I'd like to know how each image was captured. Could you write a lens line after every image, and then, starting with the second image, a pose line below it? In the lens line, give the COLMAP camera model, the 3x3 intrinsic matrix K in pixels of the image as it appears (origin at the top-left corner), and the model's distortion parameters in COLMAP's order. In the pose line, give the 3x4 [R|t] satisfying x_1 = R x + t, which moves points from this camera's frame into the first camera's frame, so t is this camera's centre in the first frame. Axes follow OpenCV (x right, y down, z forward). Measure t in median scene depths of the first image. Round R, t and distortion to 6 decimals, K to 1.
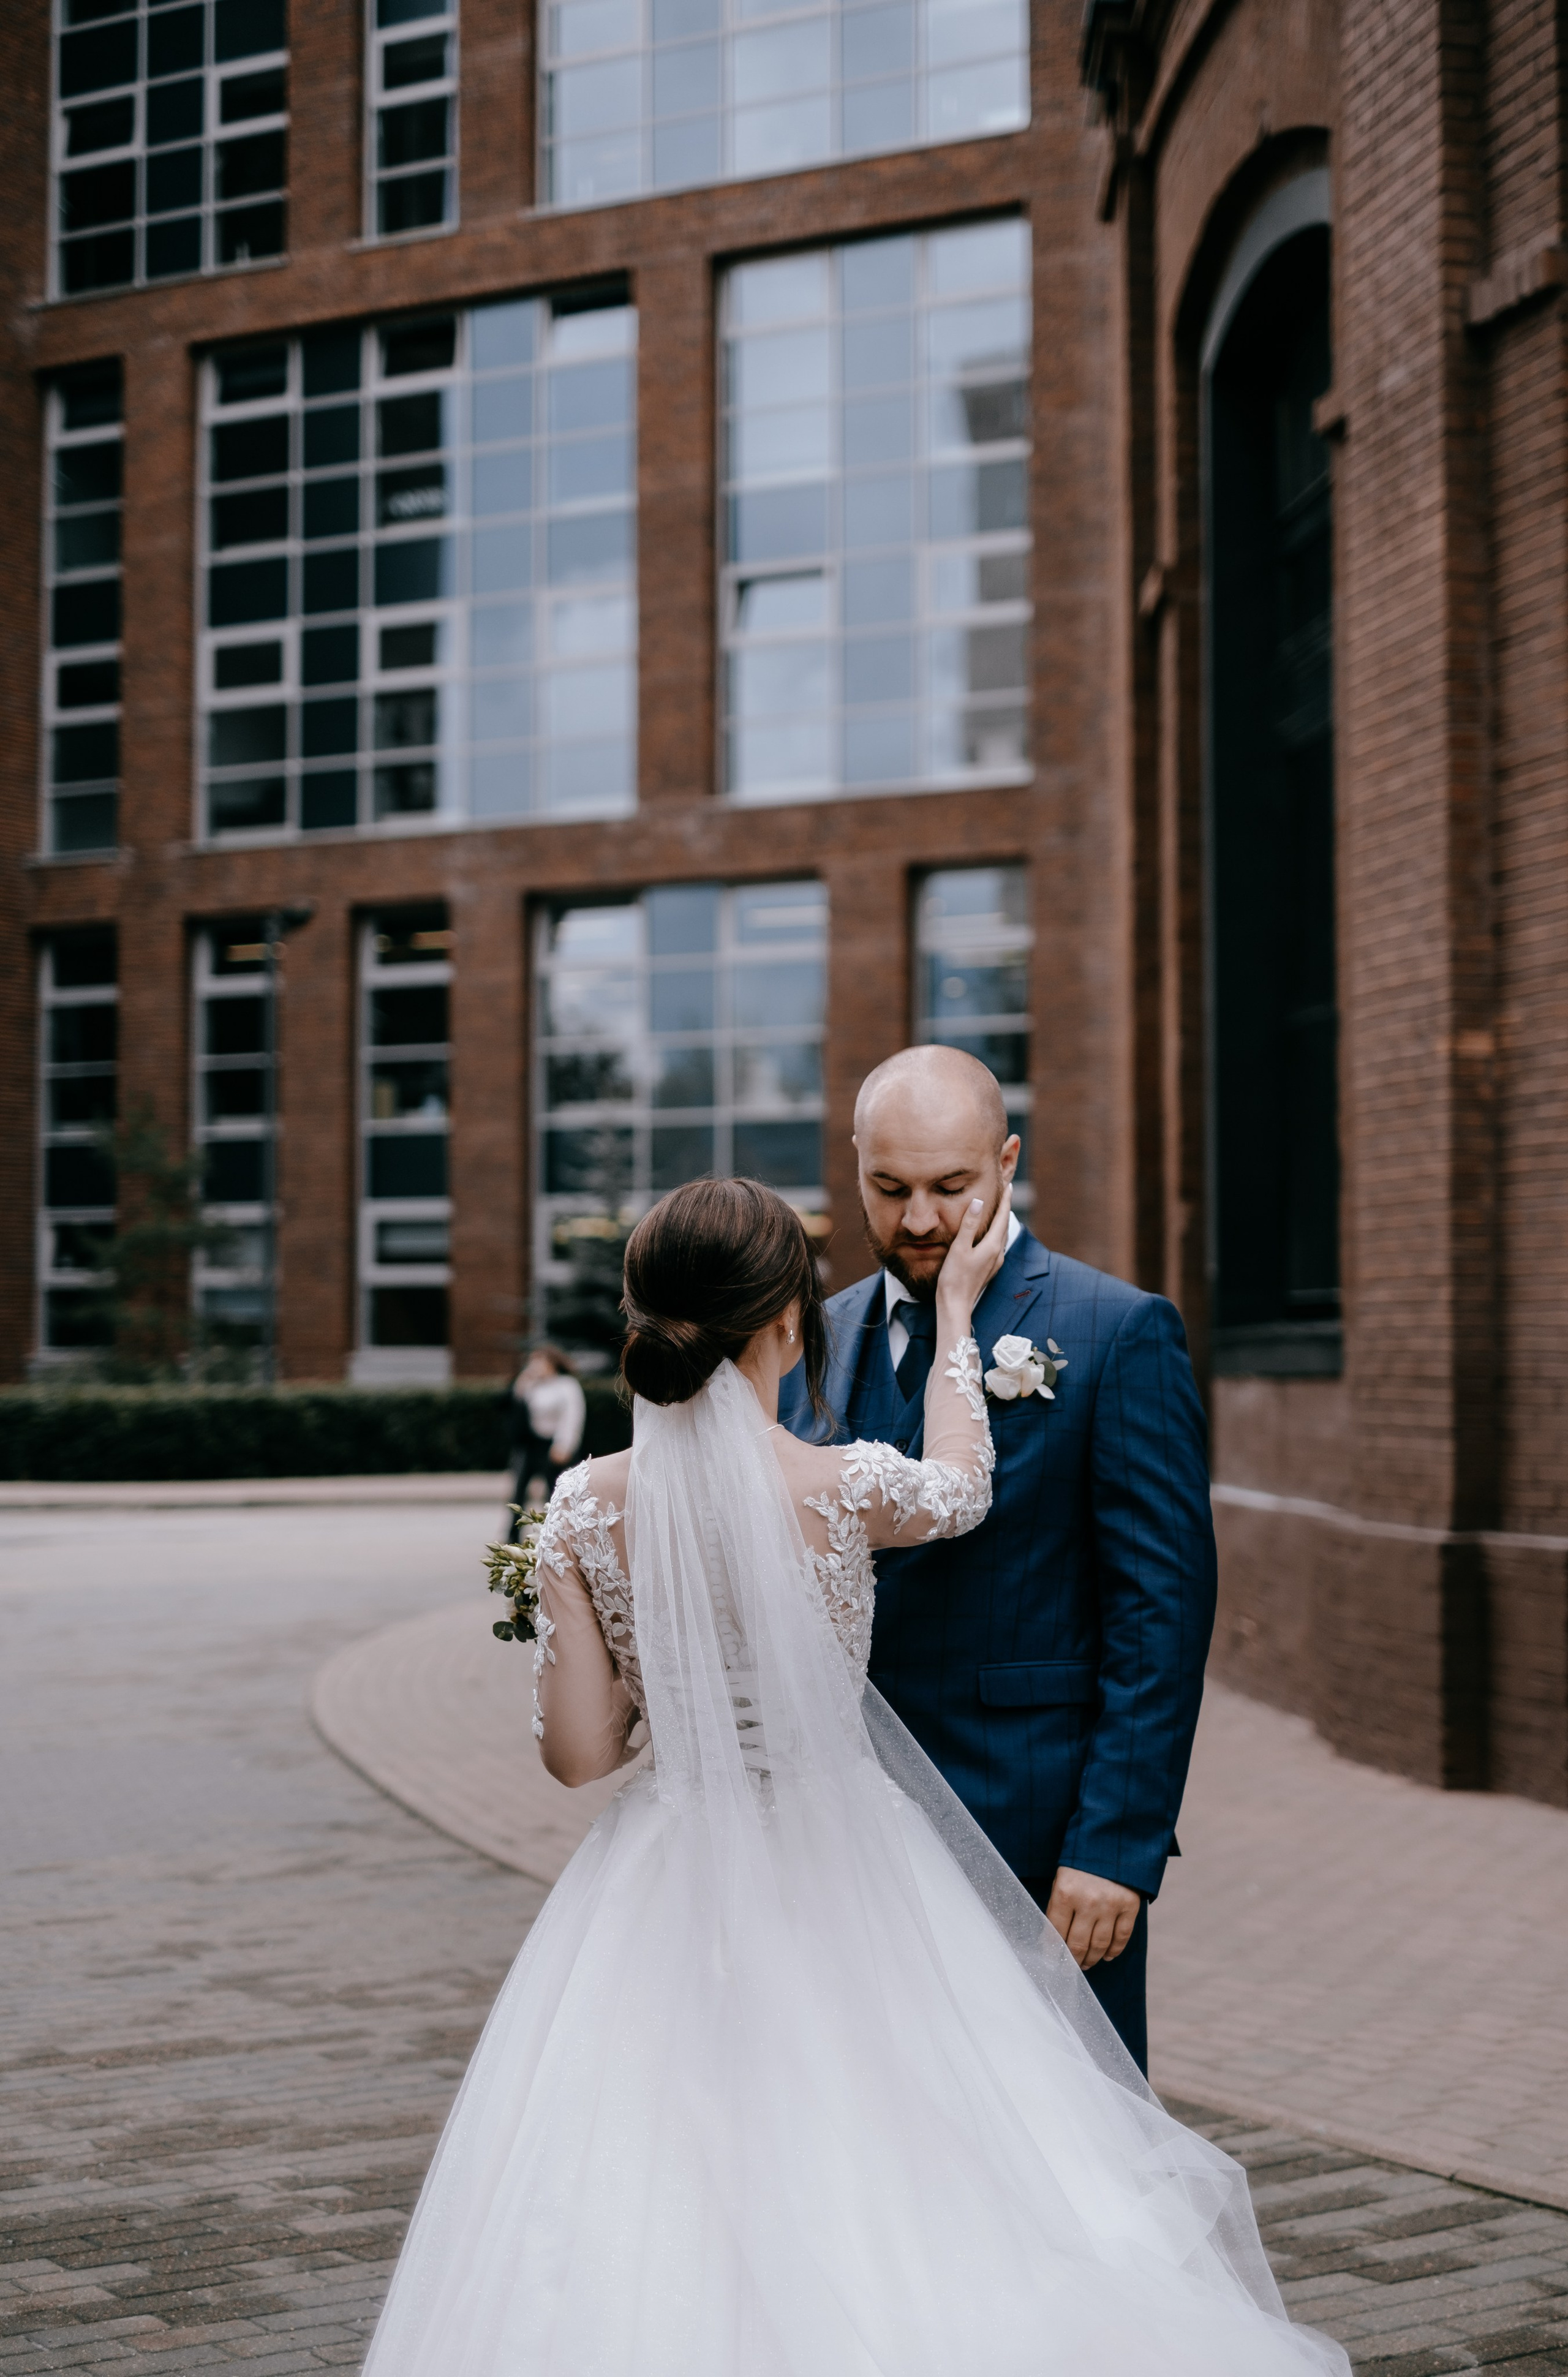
lens RADIAL K [[3667.6, 0, 784.0], [0, 3667.6, 1188.5], [0, 0, 1]] dist [-0.046645, 0.055400]
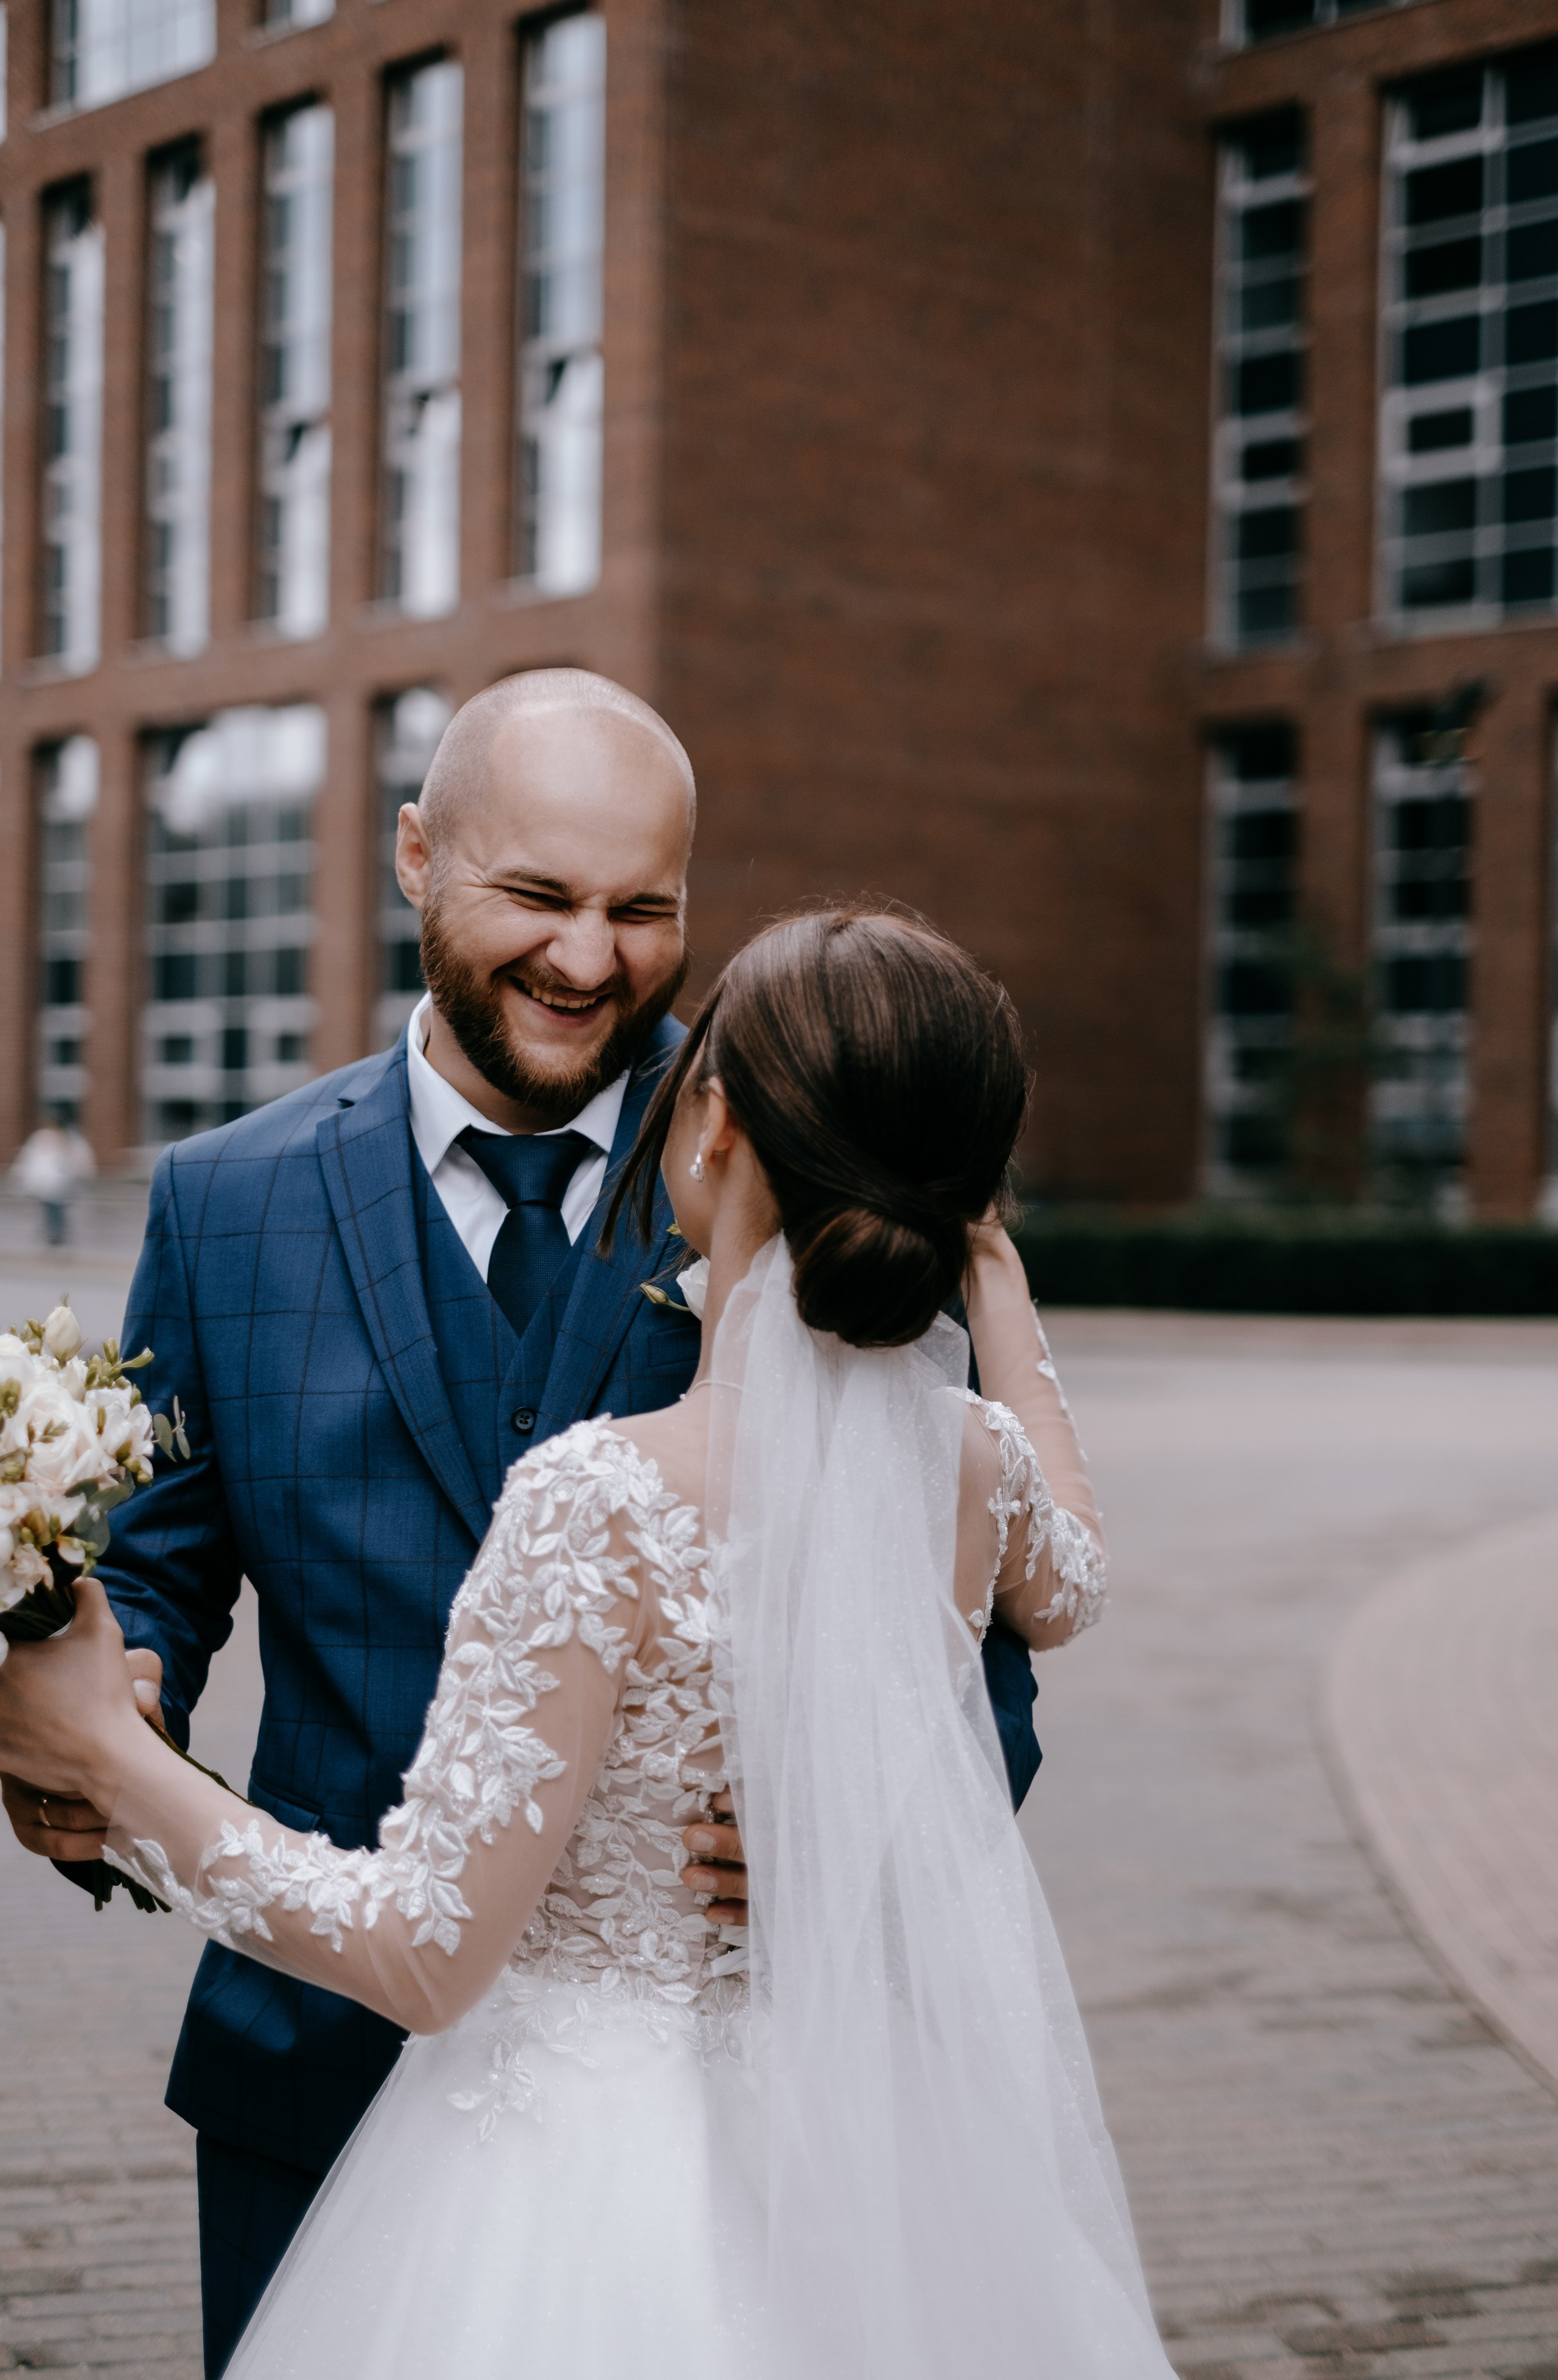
lens RADIAL K [[3714.0, 0, 779.0], [0, 3714.0, 1190.0], [0, 0, 1]] dist [-0.011951, -0.103433]
pose [[0.945689, 0.018734, -0.324532, 0.010414], [-0.002986, 0.998797, 0.048954, 0.010044], [0.325059, -0.045326, 0.944607, 0.299237]]
